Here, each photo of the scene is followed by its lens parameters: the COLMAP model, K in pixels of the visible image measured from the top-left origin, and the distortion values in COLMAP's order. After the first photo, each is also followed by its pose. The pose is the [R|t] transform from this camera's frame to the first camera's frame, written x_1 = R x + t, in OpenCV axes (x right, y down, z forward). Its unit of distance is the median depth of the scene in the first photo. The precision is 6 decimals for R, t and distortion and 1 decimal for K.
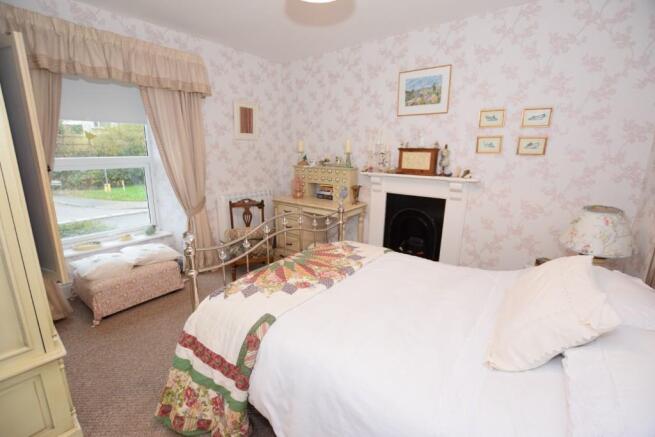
lens RADIAL K [[297.3, 0, 327.5], [0, 297.3, 218.5], [0, 0, 1]] dist [-0.025249, -0.000159]
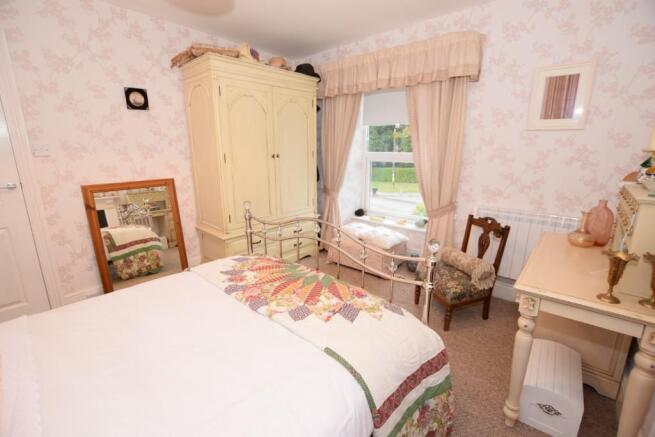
lens RADIAL K [[297.3, 0, 327.5], [0, 297.3, 218.5], [0, 0, 1]] dist [-0.025249, -0.000159]
pose [[-0.094850, 0.221609, -0.970512, 0.495440], [-0.224006, 0.945153, 0.237711, -0.166992], [0.969961, 0.239947, -0.040006, 0.778989]]
